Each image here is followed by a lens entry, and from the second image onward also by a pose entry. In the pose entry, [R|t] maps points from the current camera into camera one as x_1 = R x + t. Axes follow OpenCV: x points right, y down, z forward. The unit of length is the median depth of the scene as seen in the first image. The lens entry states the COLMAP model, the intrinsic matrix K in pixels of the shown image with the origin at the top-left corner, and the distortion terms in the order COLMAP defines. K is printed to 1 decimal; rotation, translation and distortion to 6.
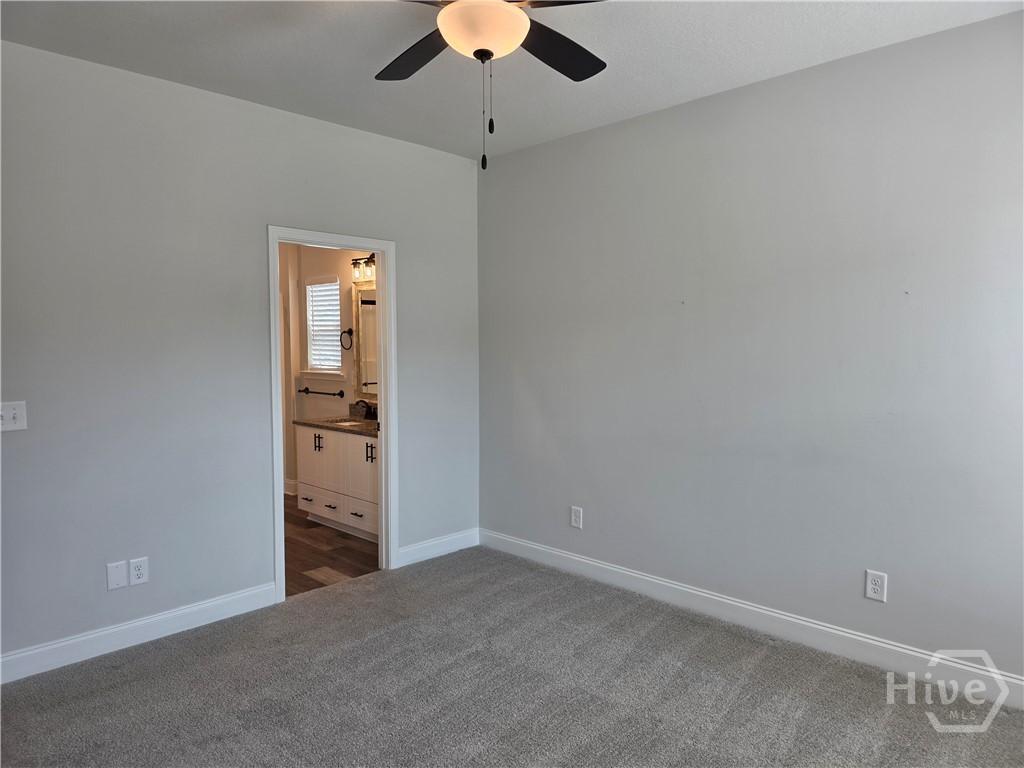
lens RADIAL K [[690.7, 0, 514.0], [0, 690.7, 379.6], [0, 0, 1]] dist [0.053599, -0.011030]
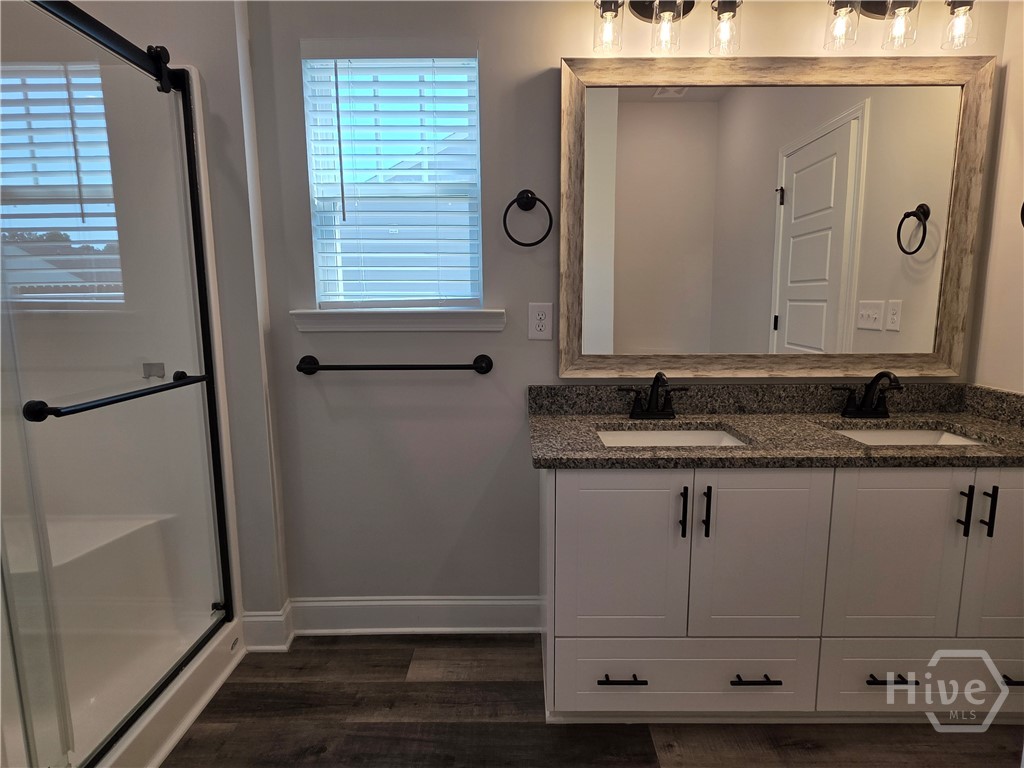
lens RADIAL K [[550.4, 0, 514.0], [0, 550.4, 386.6], [0, 0, 1]] dist [-0.001860, 0.001796]
pose [[0.718566, -0.107224, 0.687143, -0.452749], [0.044662, 0.993118, 0.108265, 0.000092], [-0.694023, -0.047107, 0.718410, 0.767501]]
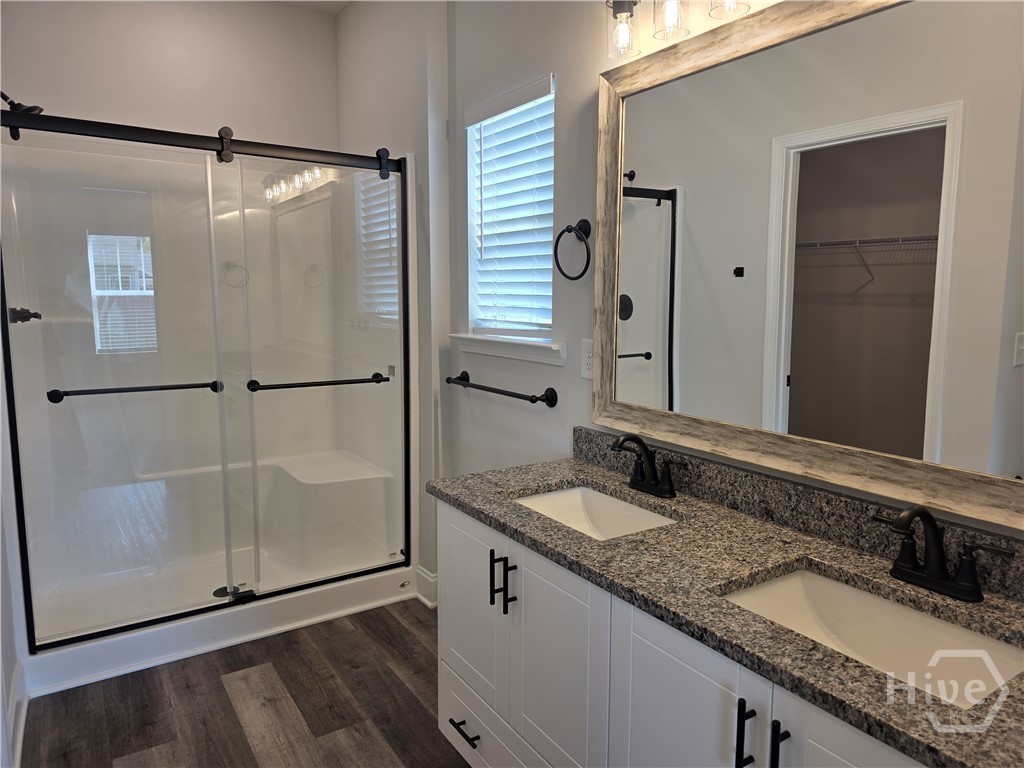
lens RADIAL K [[690.7, 0, 515.2], [0, 690.7, 388.0], [0, 0, 1]] dist [0.053599, -0.011030]
pose [[0.977648, 0.036000, -0.207144, -0.190144], [-0.019641, 0.996561, 0.080497, -0.015165], [0.209329, -0.074629, 0.974993, 0.625289]]
